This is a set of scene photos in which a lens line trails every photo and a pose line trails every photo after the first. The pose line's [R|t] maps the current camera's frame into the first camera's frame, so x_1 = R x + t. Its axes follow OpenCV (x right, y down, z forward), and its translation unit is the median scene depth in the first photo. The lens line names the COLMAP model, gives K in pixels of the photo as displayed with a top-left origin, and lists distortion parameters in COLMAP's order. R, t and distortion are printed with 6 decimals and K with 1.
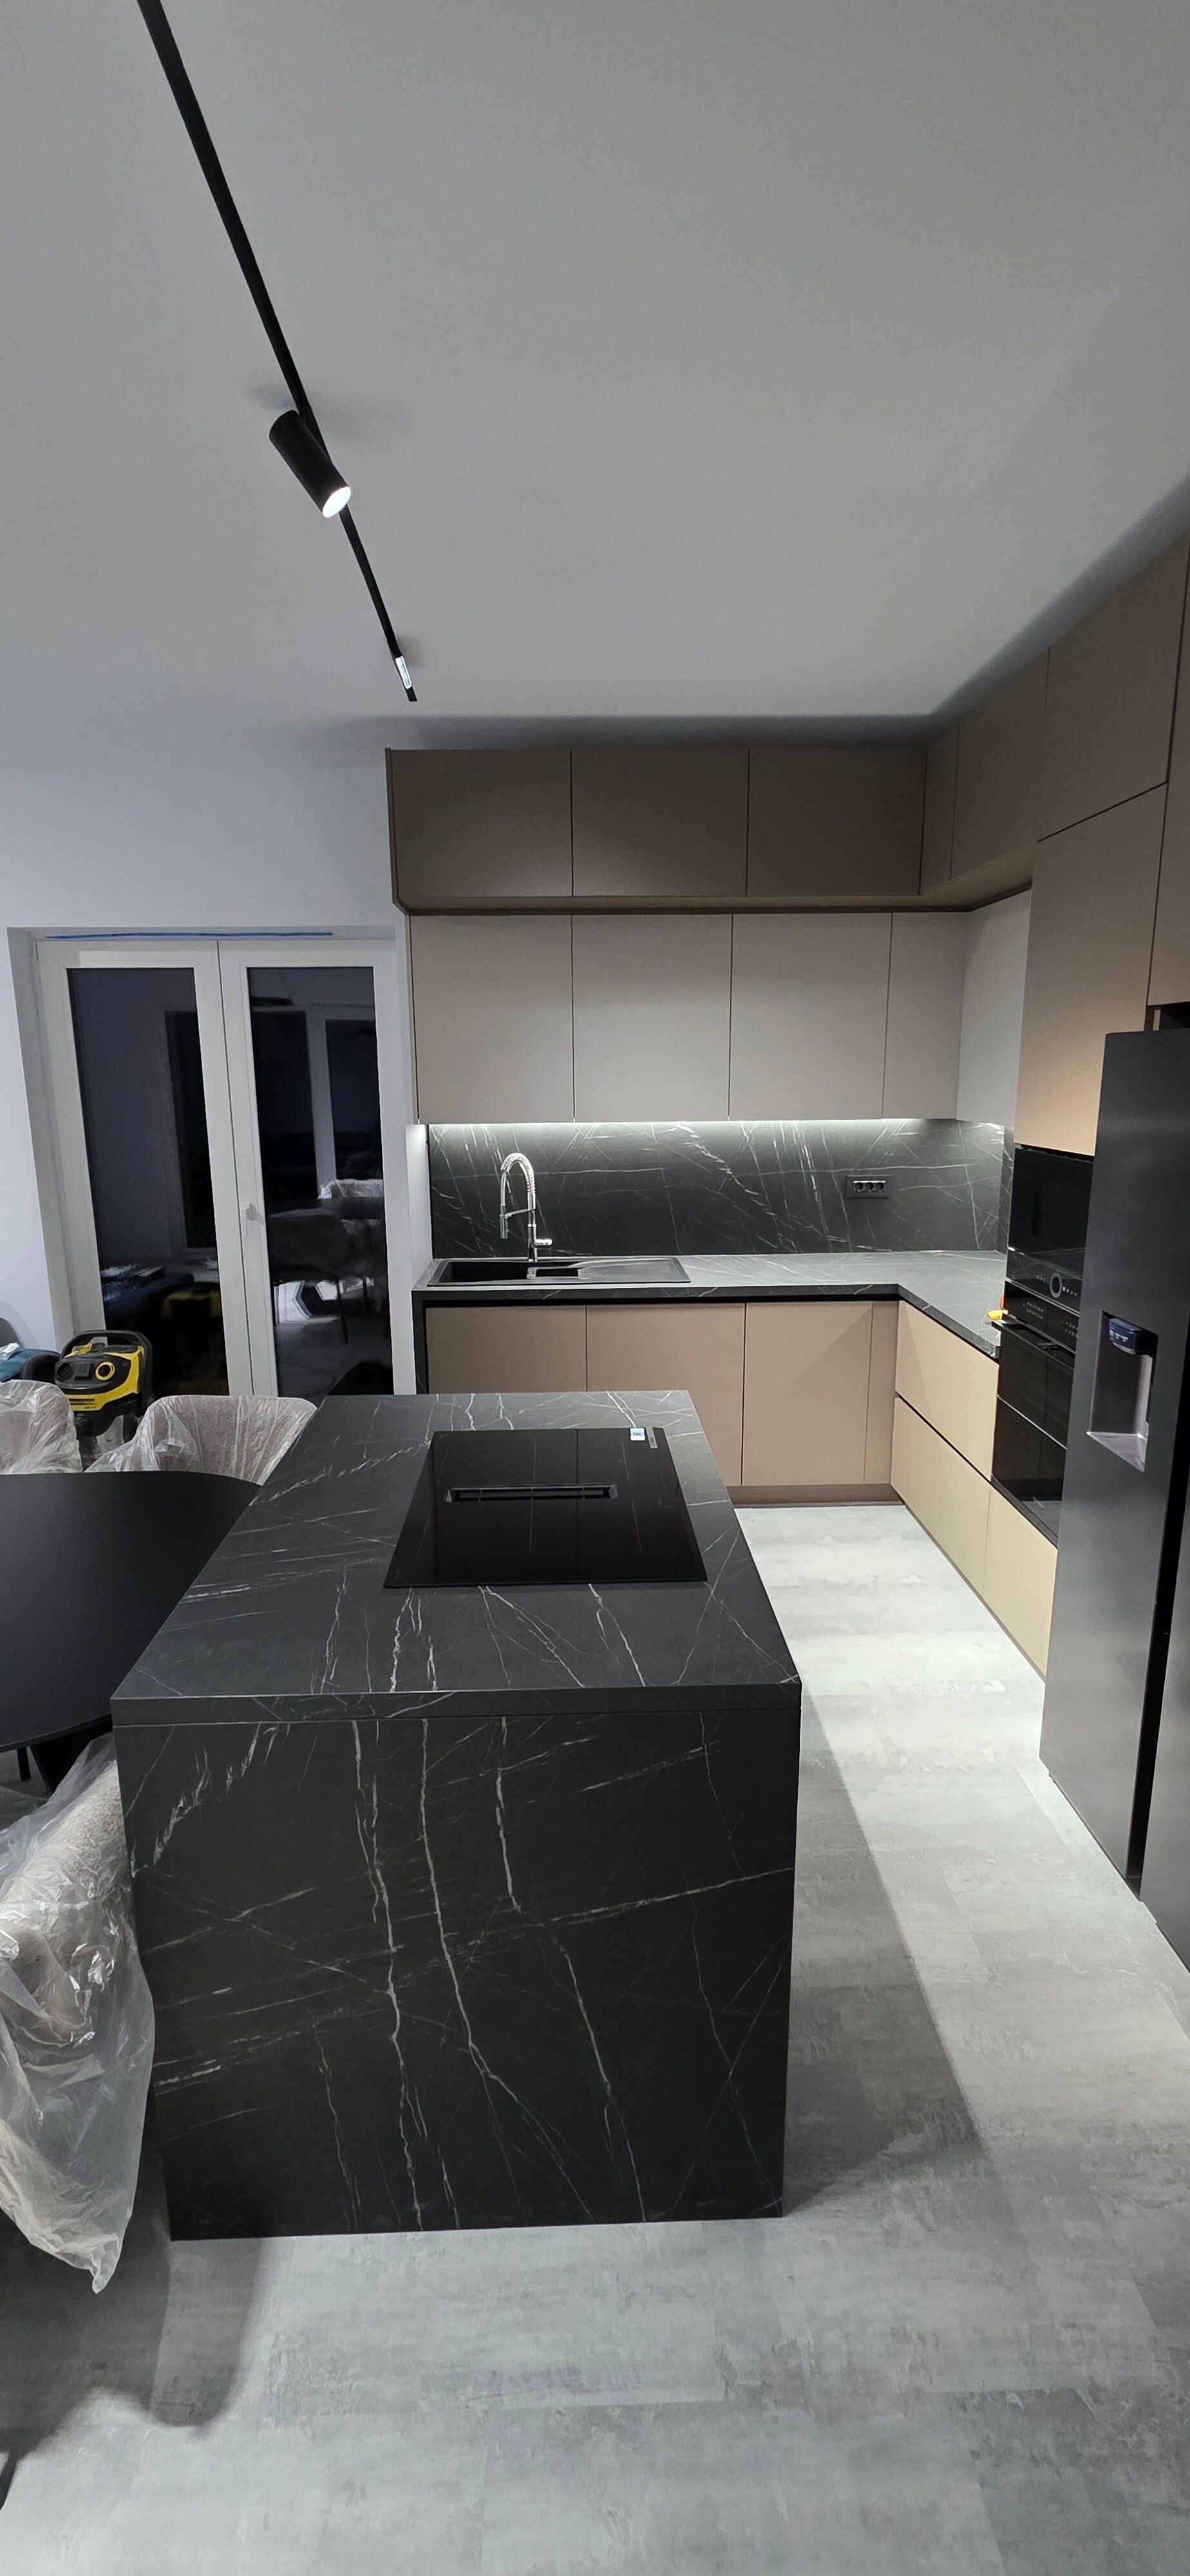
lens RADIAL K [[1028.7, 0, 590.0], [0, 1028.7, 1281.7], [0, 0, 1]] dist [0.002671, -0.000358]
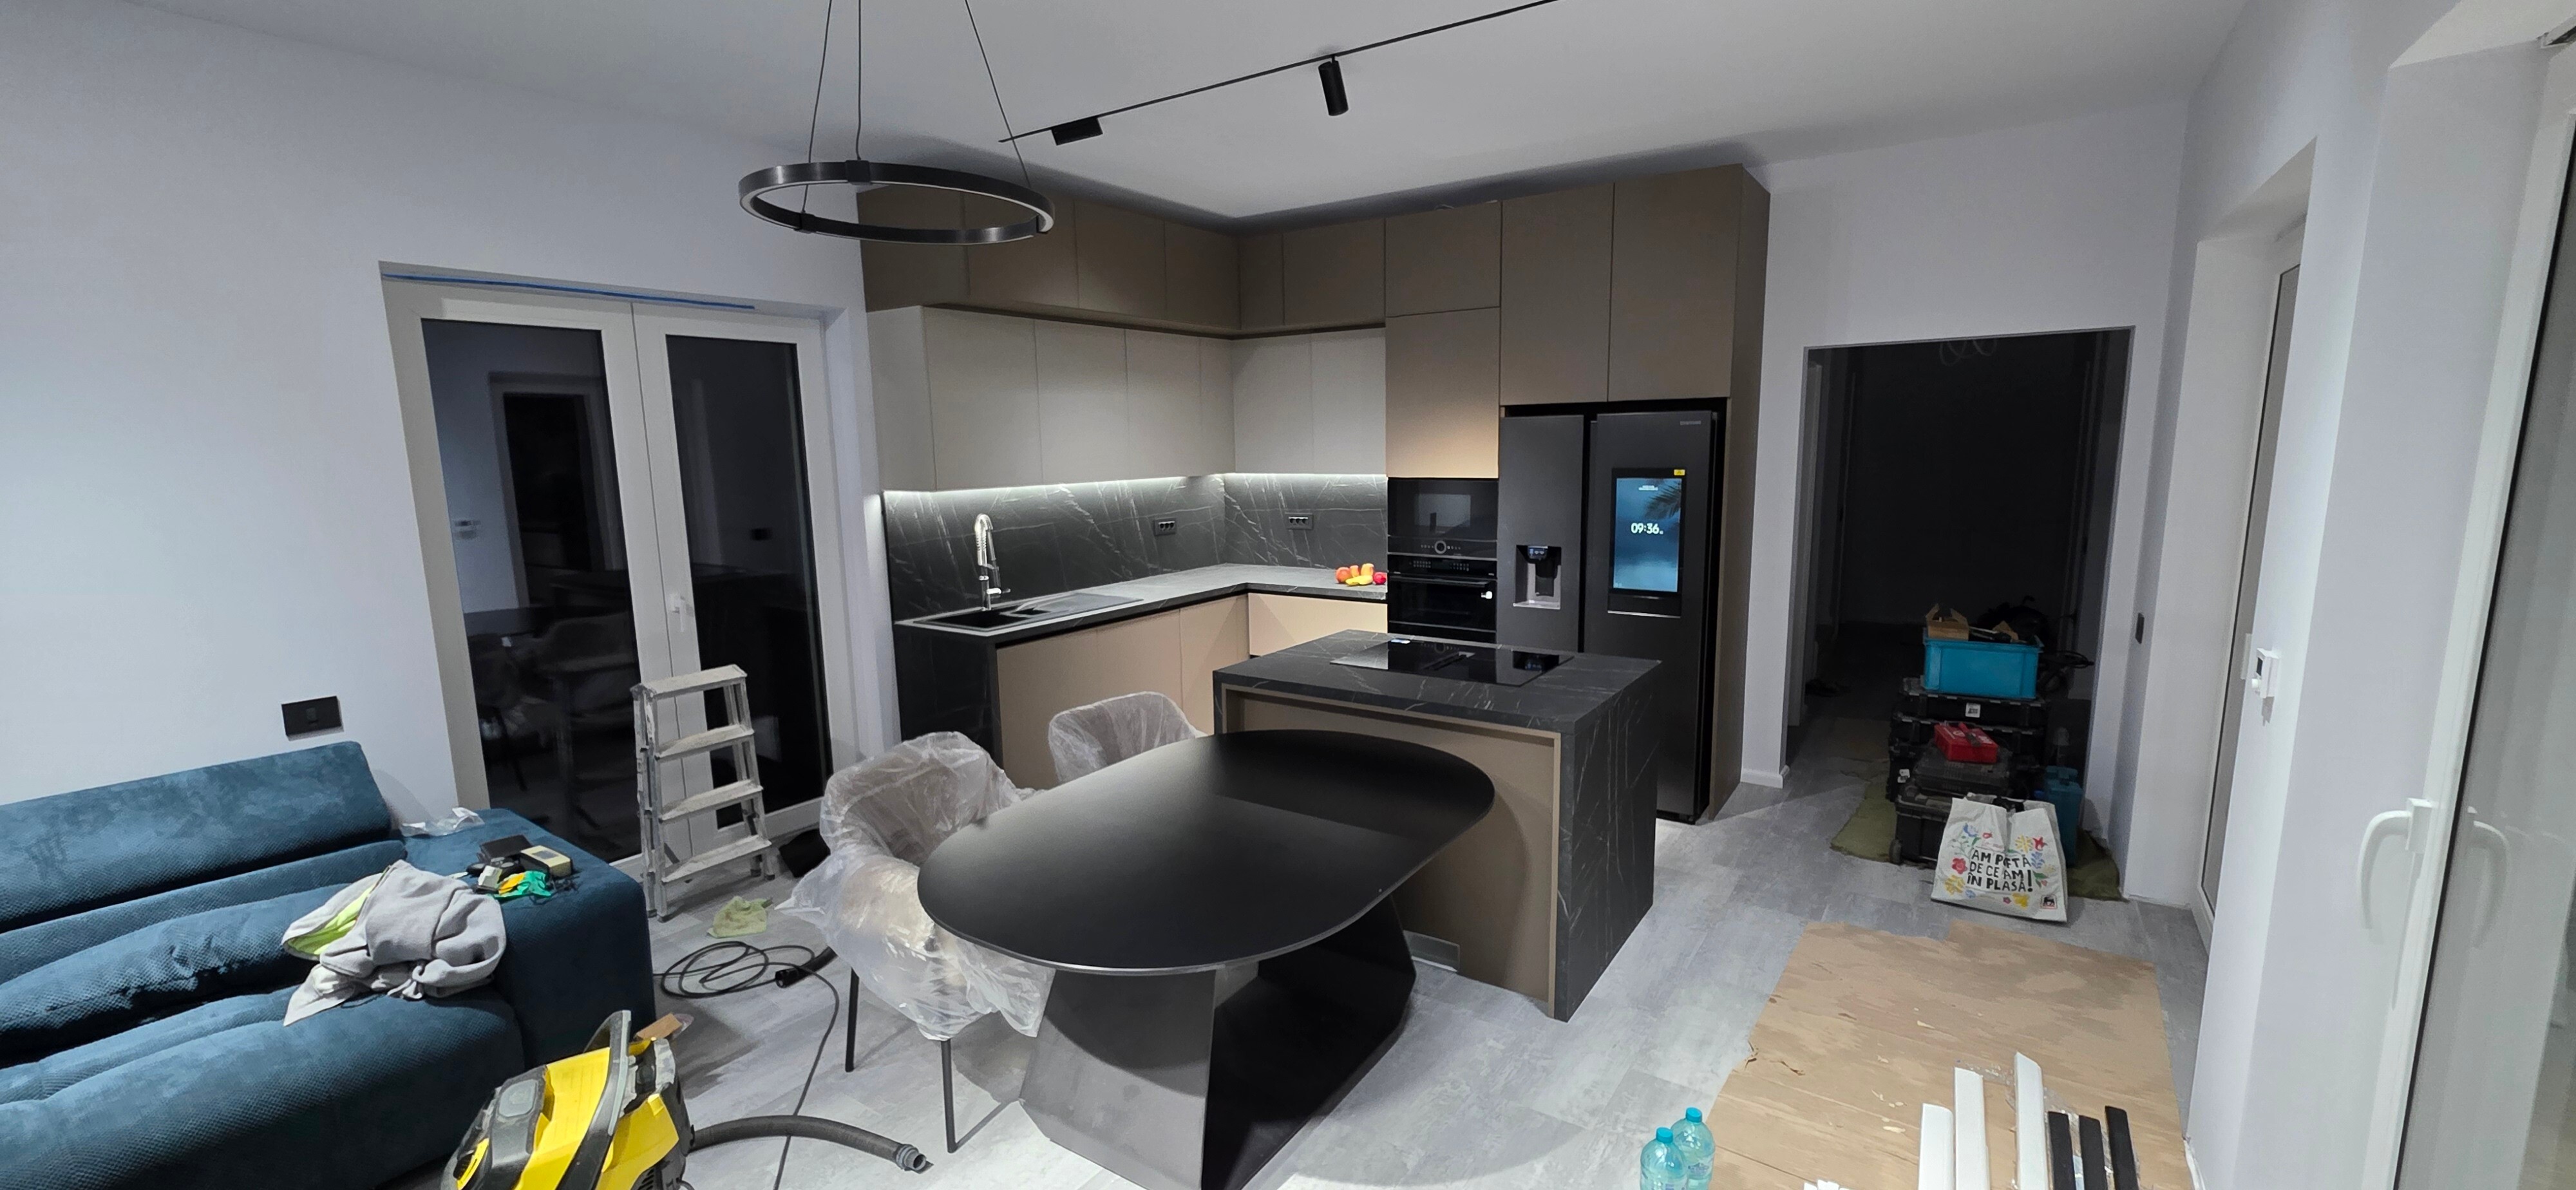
lens RADIAL K [[1028.7, 0, 1284.7], [0, 1028.7, 599.5], [0, 0, 1]] dist [0.002671, -0.000358]
pose [[0.590110, -0.127921, 0.797124, -1.673270], [0.182405, 0.982961, 0.022709, 0.007862], [-0.786447, 0.131998, 0.603388, 0.113834]]
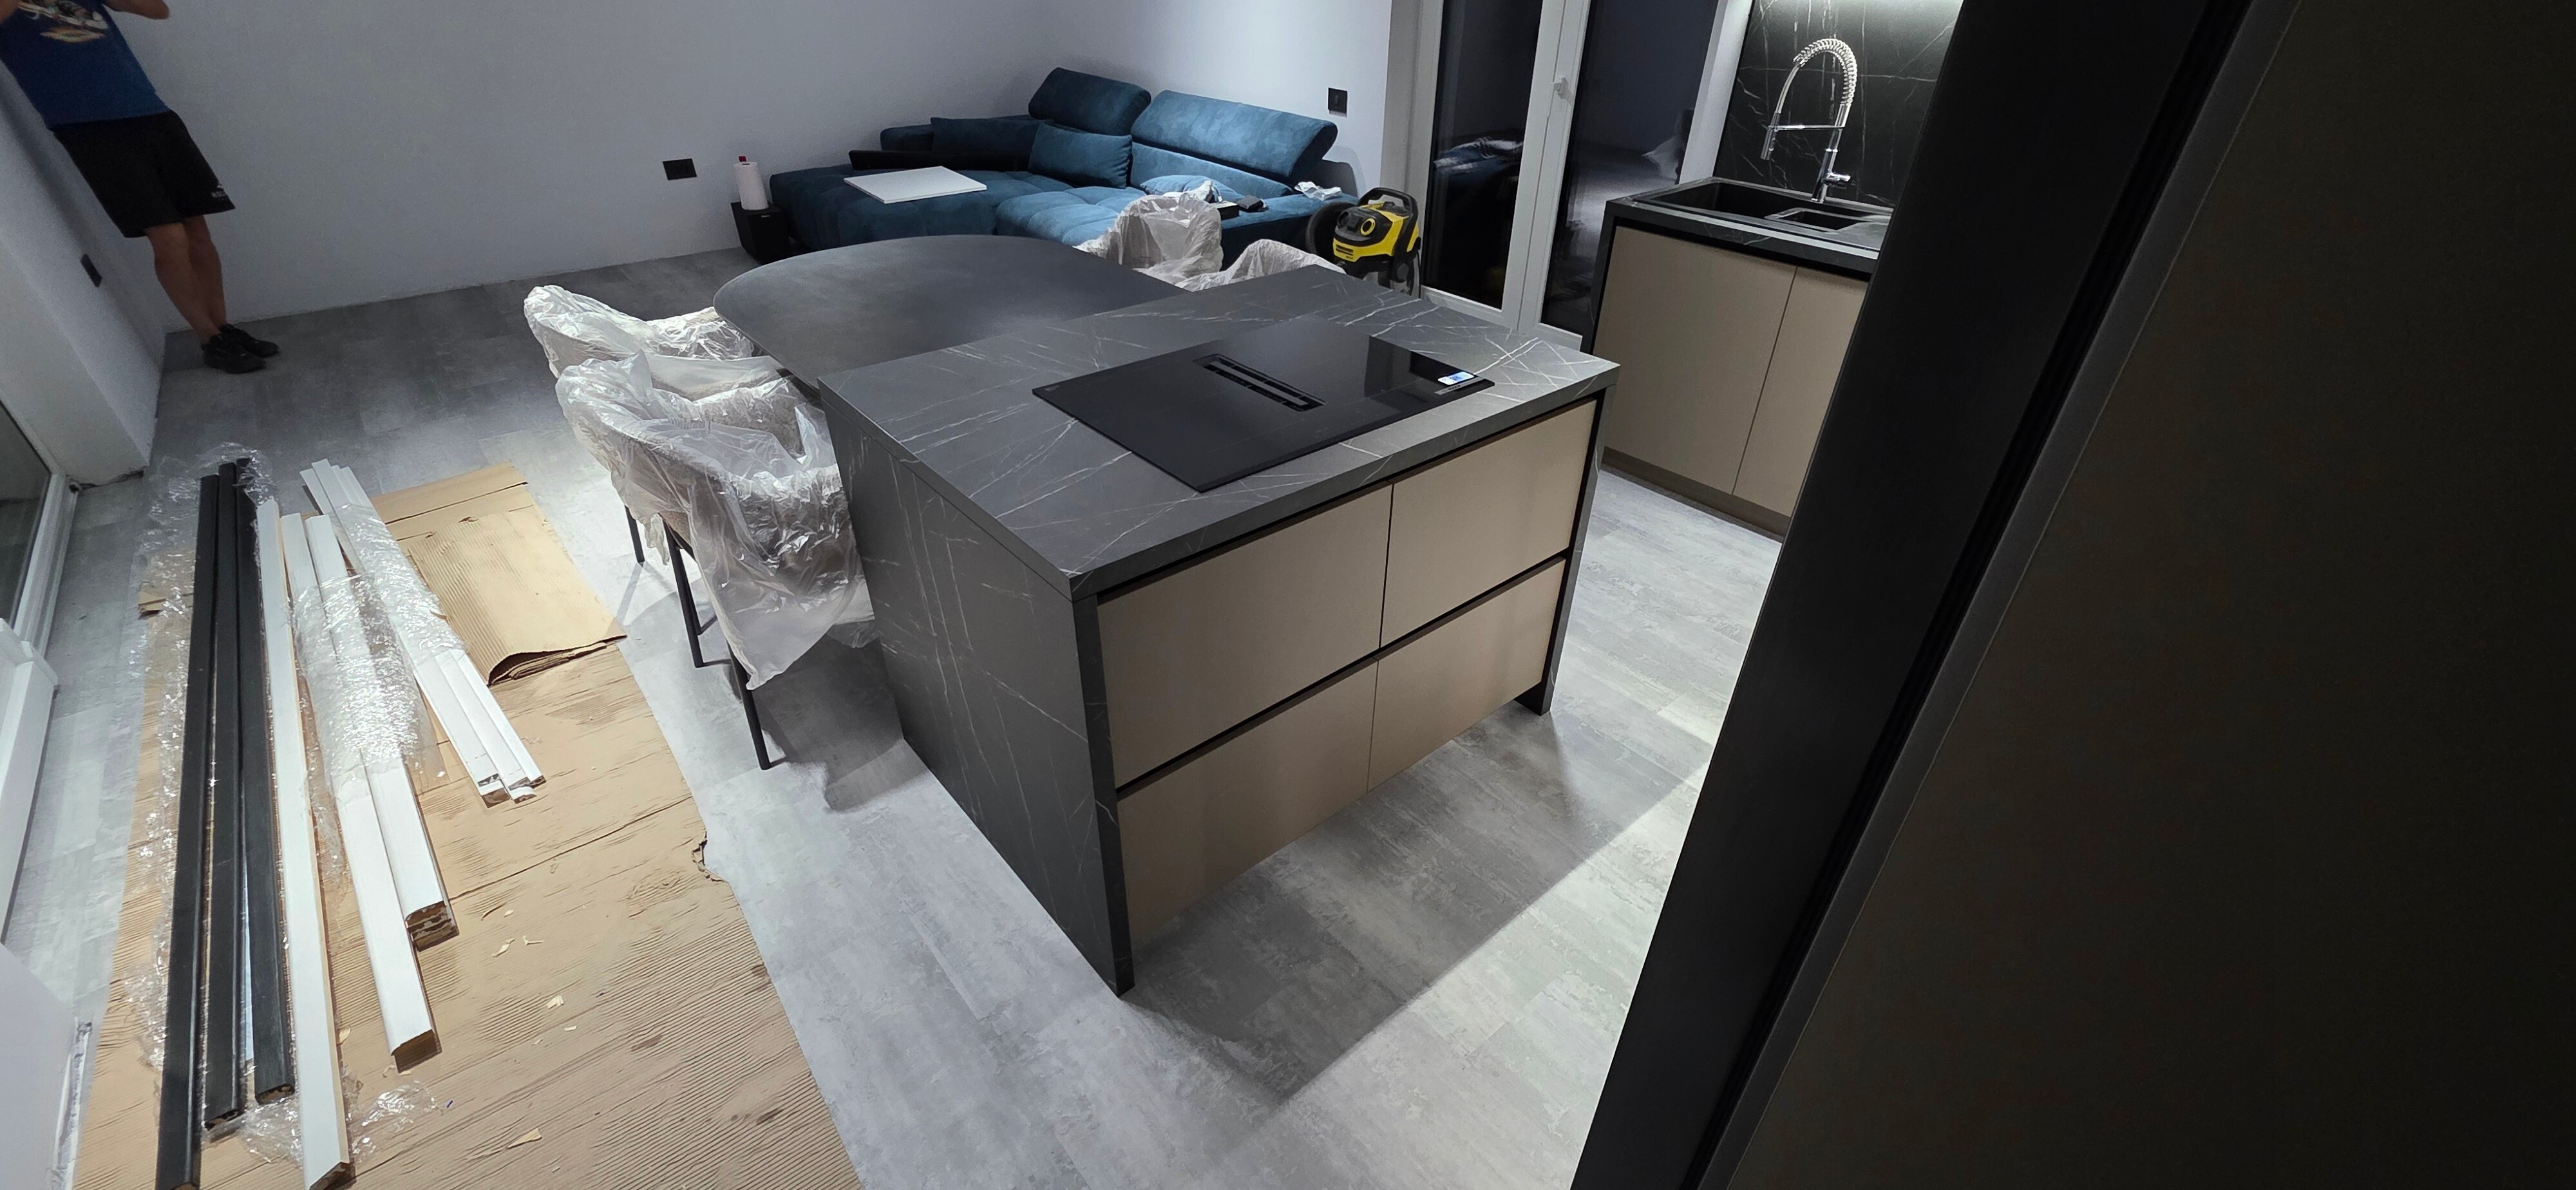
lens RADIAL K [[1028.7, 0, 1284.7], [0, 1028.7, 599.5], [0, 0, 1]] dist [0.002671, -0.000358]
pose [[0.628947, 0.442109, -0.639504, 0.687833], [-0.179499, 0.882921, 0.433856, -0.042383], [0.756443, -0.158082, 0.634668, 0.365949]]
